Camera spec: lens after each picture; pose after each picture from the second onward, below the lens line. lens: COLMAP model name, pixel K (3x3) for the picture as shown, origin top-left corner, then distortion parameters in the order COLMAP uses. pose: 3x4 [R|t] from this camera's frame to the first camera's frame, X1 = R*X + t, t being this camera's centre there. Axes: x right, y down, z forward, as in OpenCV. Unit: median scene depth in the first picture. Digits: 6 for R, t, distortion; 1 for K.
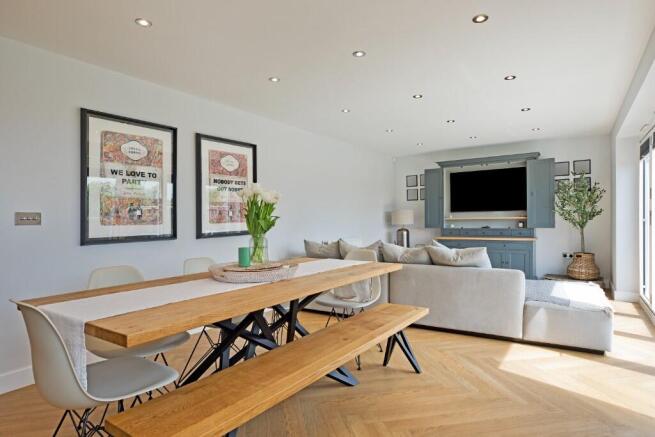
lens RADIAL K [[379.9, 0, 329.2], [0, 379.9, 219.8], [0, 0, 1]] dist [0.004041, -0.000944]
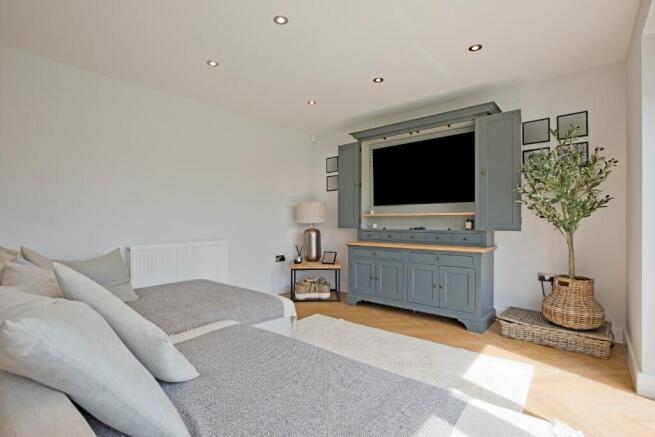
lens RADIAL K [[307.7, 0, 329.5], [0, 307.7, 217.2], [0, 0, 1]] dist [-0.021950, 0.001881]
pose [[0.992480, 0.011367, -0.121877, 0.341884], [-0.012741, 0.999864, -0.010501, 0.008045], [0.121741, 0.011975, 0.992490, 0.479532]]
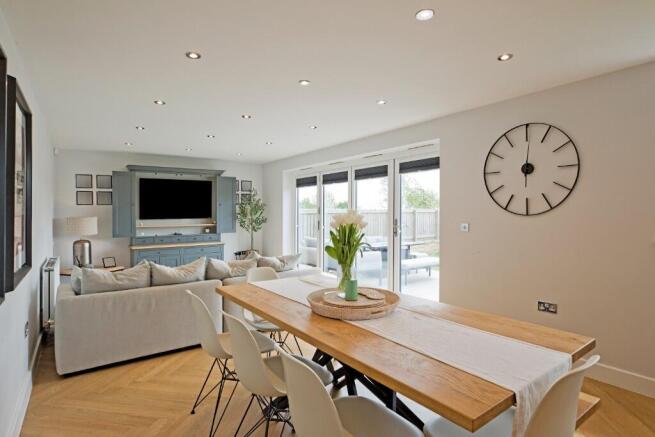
lens RADIAL K [[350.3, 0, 328.2], [0, 350.3, 215.8], [0, 0, 1]] dist [-0.001632, -0.000307]
pose [[0.356798, 0.001366, 0.934181, -0.362944], [0.002381, 0.999994, -0.002372, -0.029321], [-0.934179, 0.003071, 0.356792, 0.278468]]
